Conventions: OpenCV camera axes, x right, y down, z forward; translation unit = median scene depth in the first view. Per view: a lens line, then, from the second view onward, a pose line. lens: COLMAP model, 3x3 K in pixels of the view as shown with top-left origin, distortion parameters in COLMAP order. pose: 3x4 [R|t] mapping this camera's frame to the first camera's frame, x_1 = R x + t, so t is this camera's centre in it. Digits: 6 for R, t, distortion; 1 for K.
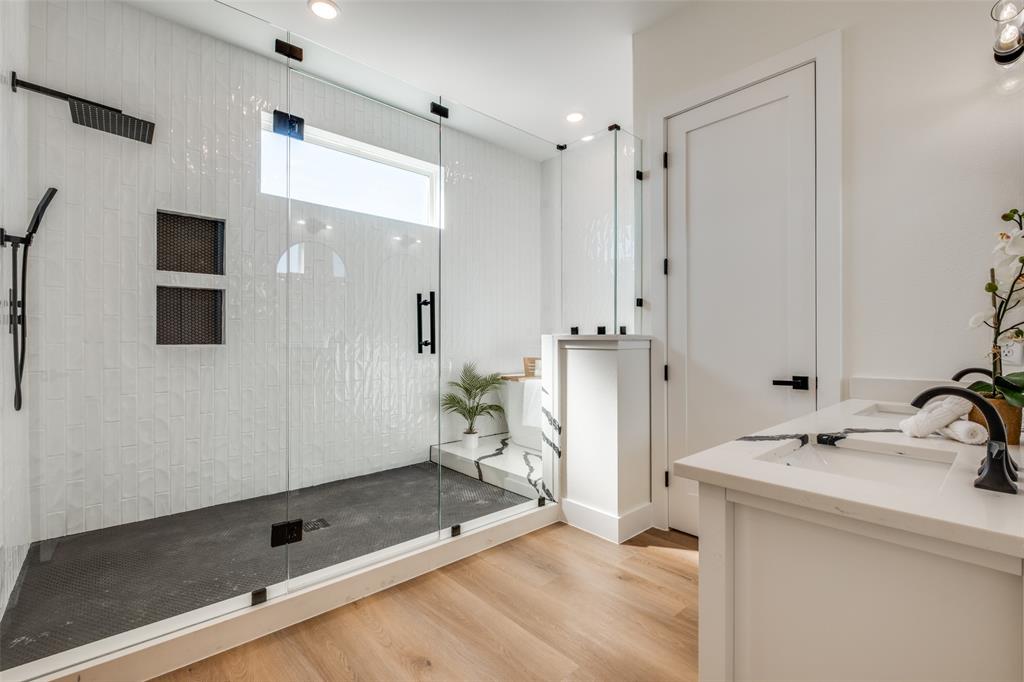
lens RADIAL K [[452.7, 0, 512.0], [0, 452.7, 341.0], [0, 0, 1]] dist [0.001738, 0.000059]
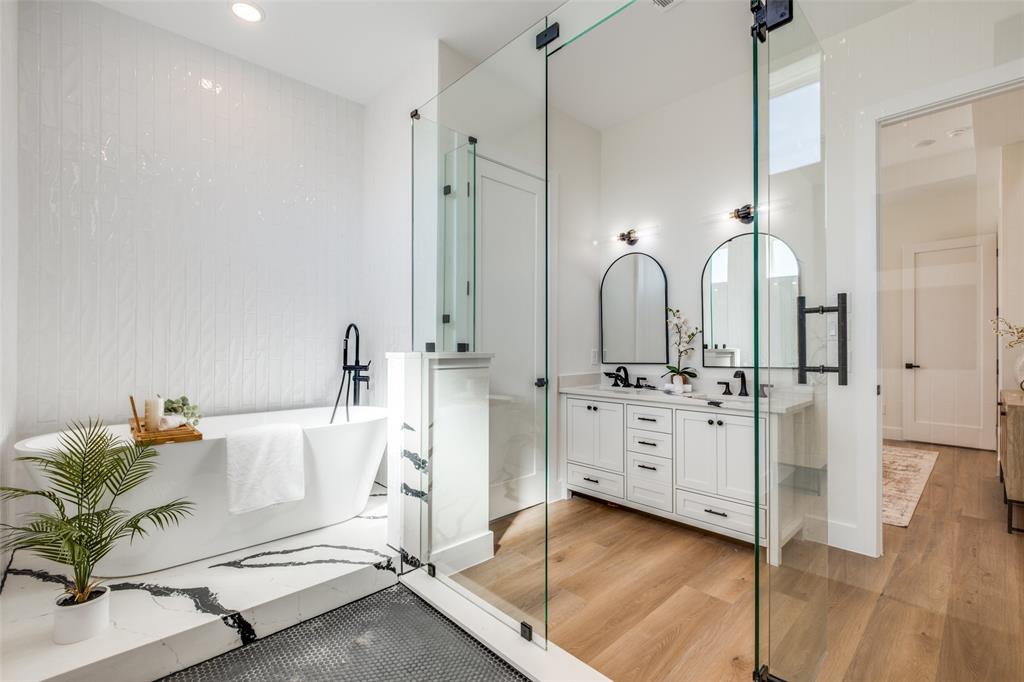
lens RADIAL K [[449.3, 0, 515.2], [0, 449.3, 348.3], [0, 0, 1]] dist [0.000029, -0.000230]
pose [[-0.030380, -0.002107, 0.999536, -0.733886], [0.003615, 0.999991, 0.002218, -0.023830], [-0.999532, 0.003681, -0.030372, 0.918757]]
